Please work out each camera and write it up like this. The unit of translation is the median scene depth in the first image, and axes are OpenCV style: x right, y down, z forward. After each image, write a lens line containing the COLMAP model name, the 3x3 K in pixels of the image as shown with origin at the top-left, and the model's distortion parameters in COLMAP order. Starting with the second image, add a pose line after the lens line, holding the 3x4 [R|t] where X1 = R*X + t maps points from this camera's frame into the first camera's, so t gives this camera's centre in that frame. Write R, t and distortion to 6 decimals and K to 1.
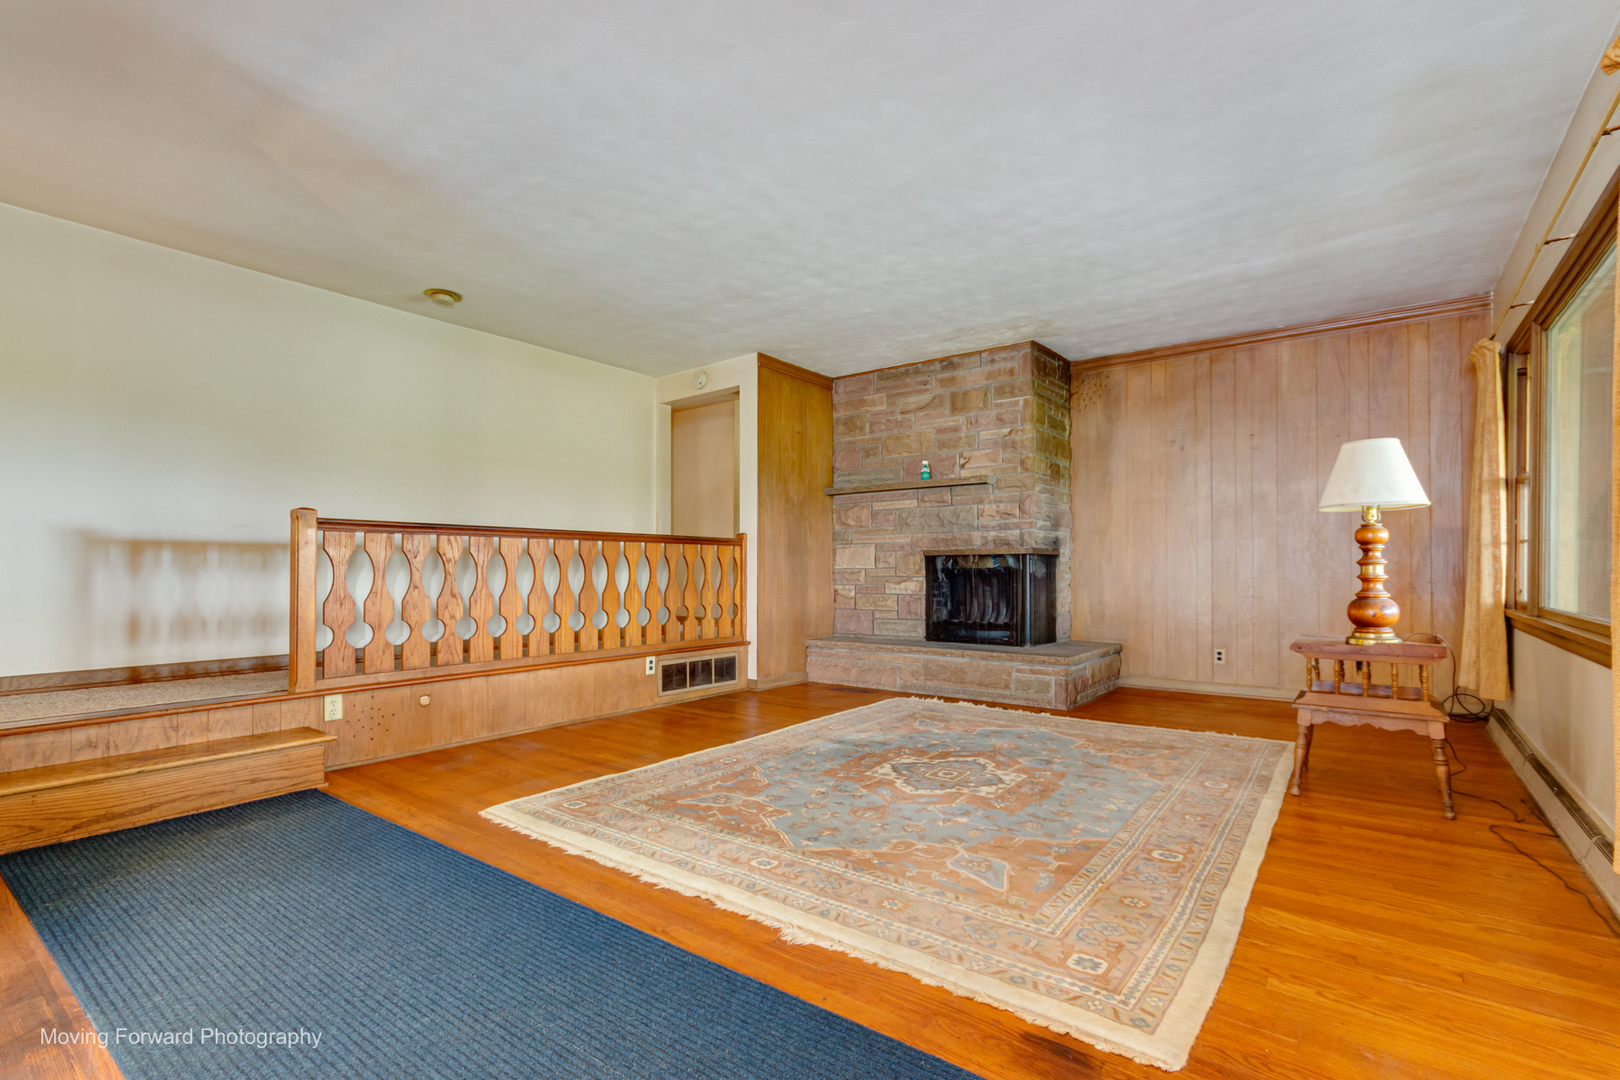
lens RADIAL K [[753.7, 0, 807.4], [0, 753.7, 561.6], [0, 0, 1]] dist [0.005438, 0.002382]
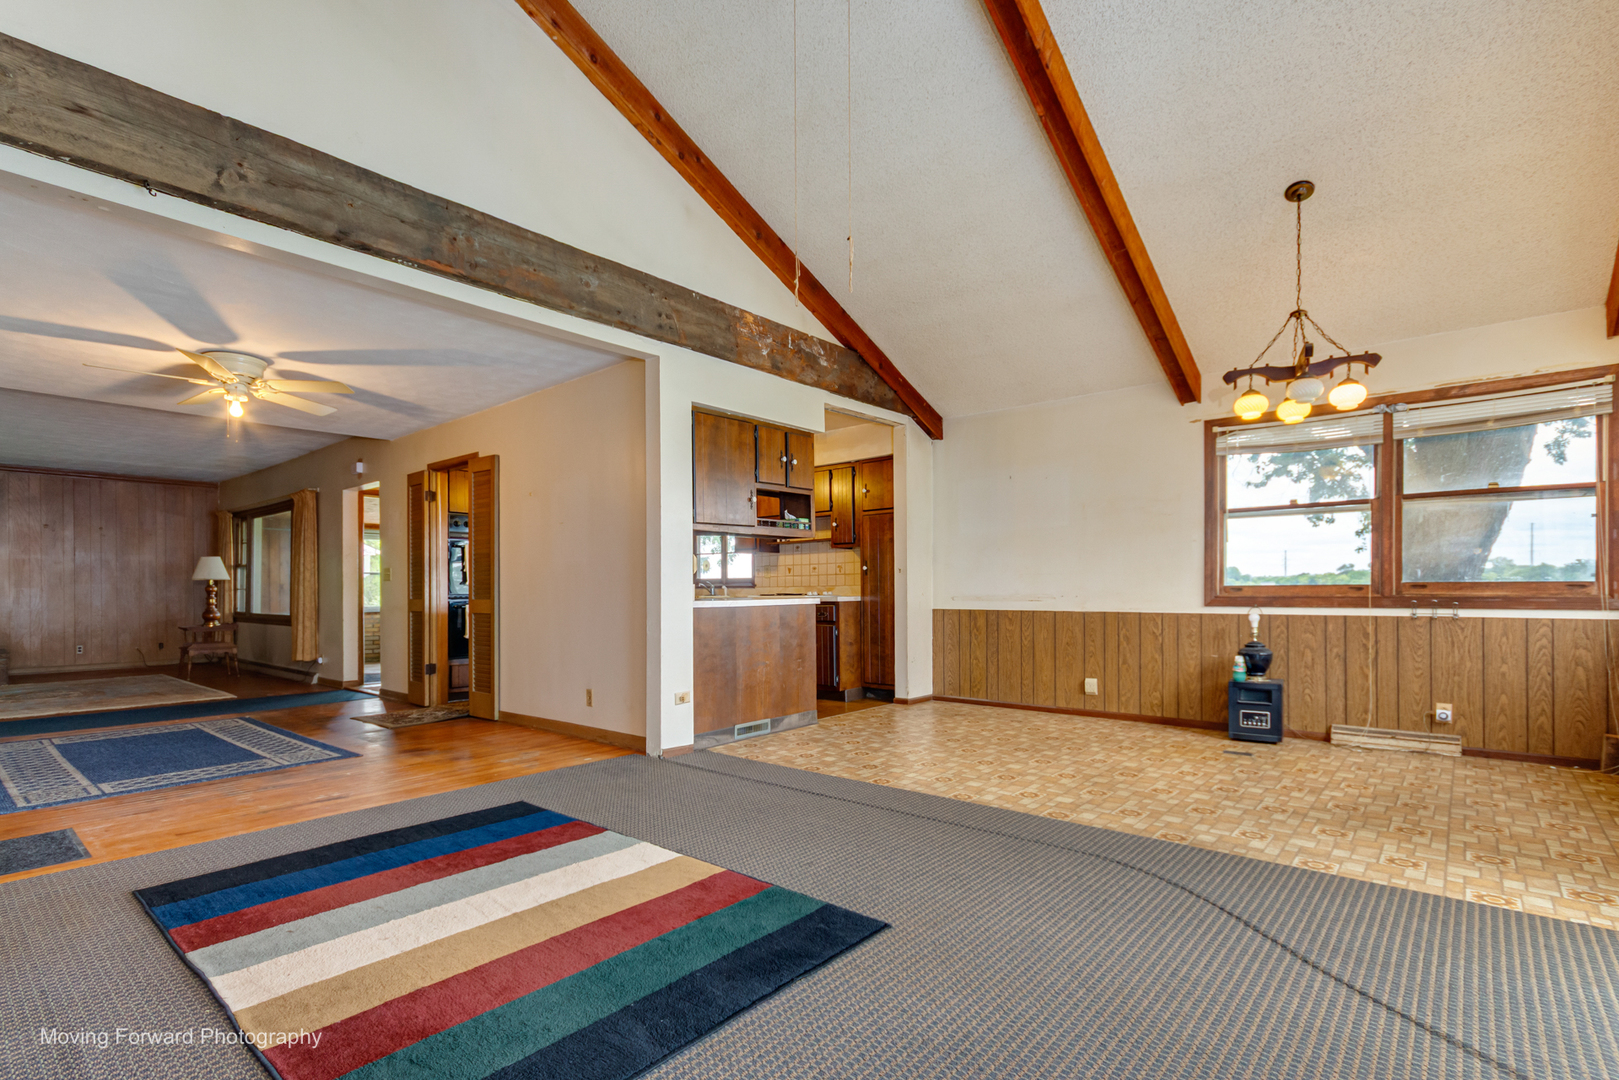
lens RADIAL K [[776.7, 0, 802.8], [0, 776.7, 587.9], [0, 0, 1]] dist [0.014114, -0.000478]
pose [[0.078064, 0.003892, 0.996941, -1.210585], [-0.004810, 0.999982, -0.003527, -0.022674], [-0.996937, -0.004520, 0.078082, -0.876225]]
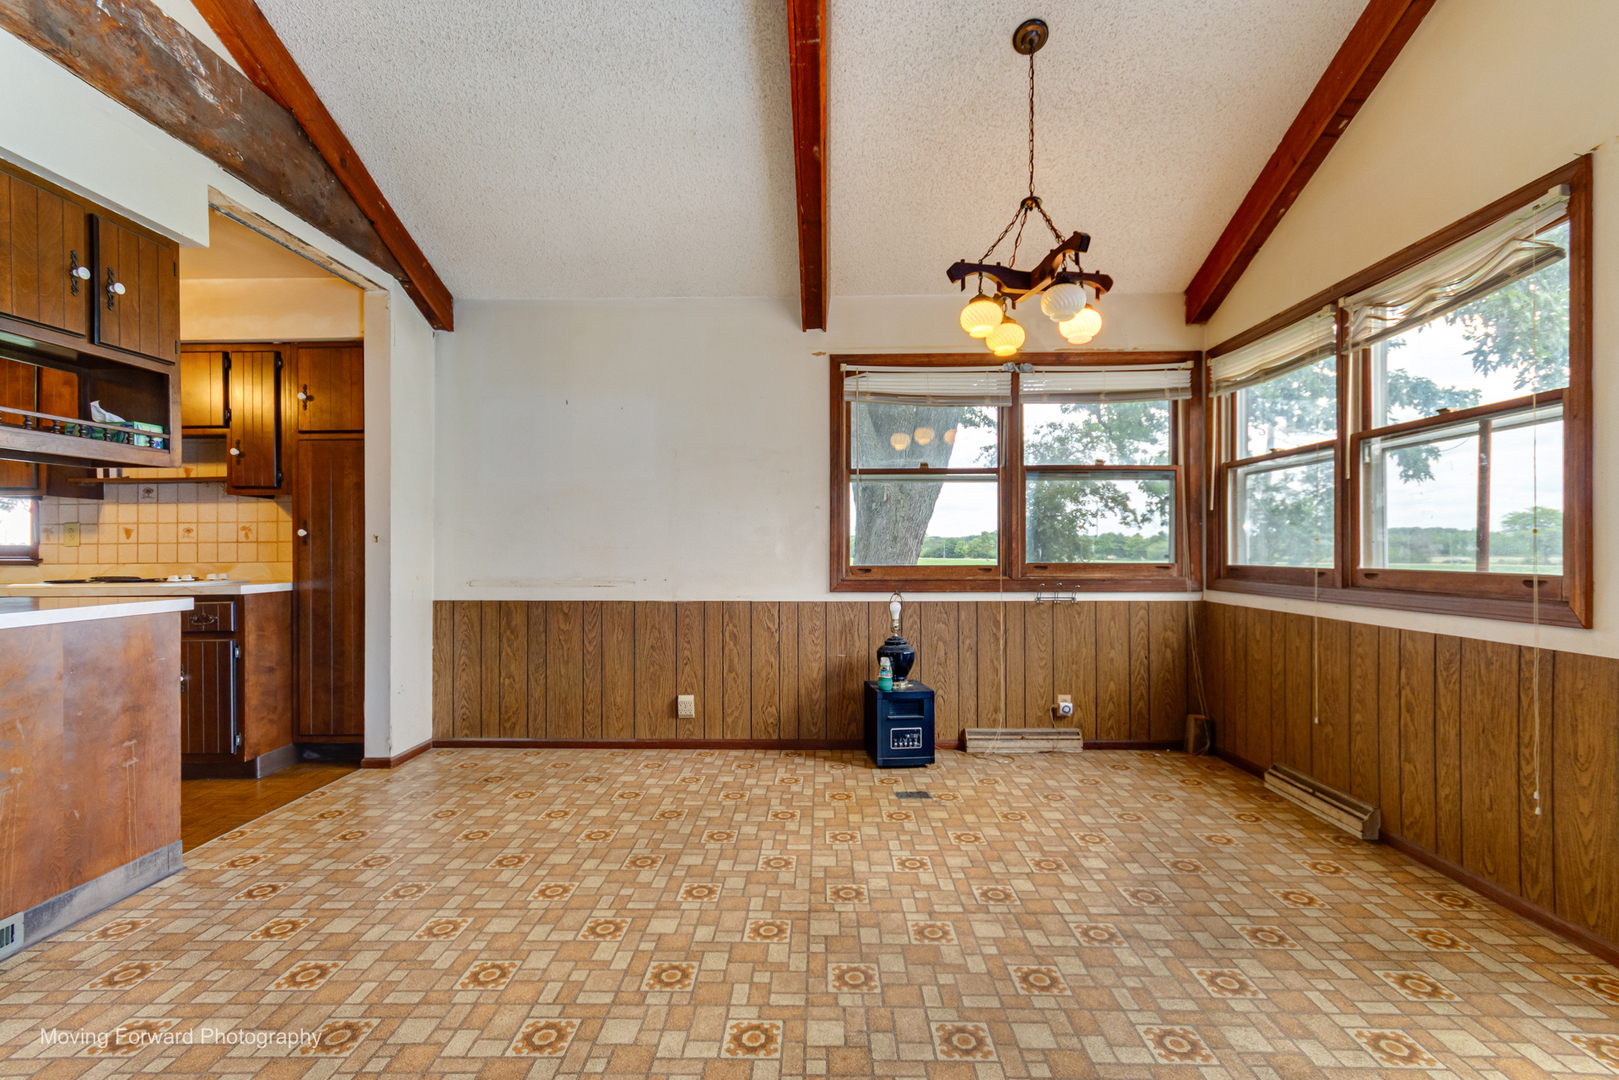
lens RADIAL K [[753.2, 0, 808.6], [0, 753.2, 546.6], [0, 0, 1]] dist [0.005438, 0.002382]
pose [[-0.573386, 0.006355, 0.819261, -0.791979], [-0.005432, 0.999918, -0.011558, -0.041241], [-0.819267, -0.011078, -0.573305, -0.861857]]
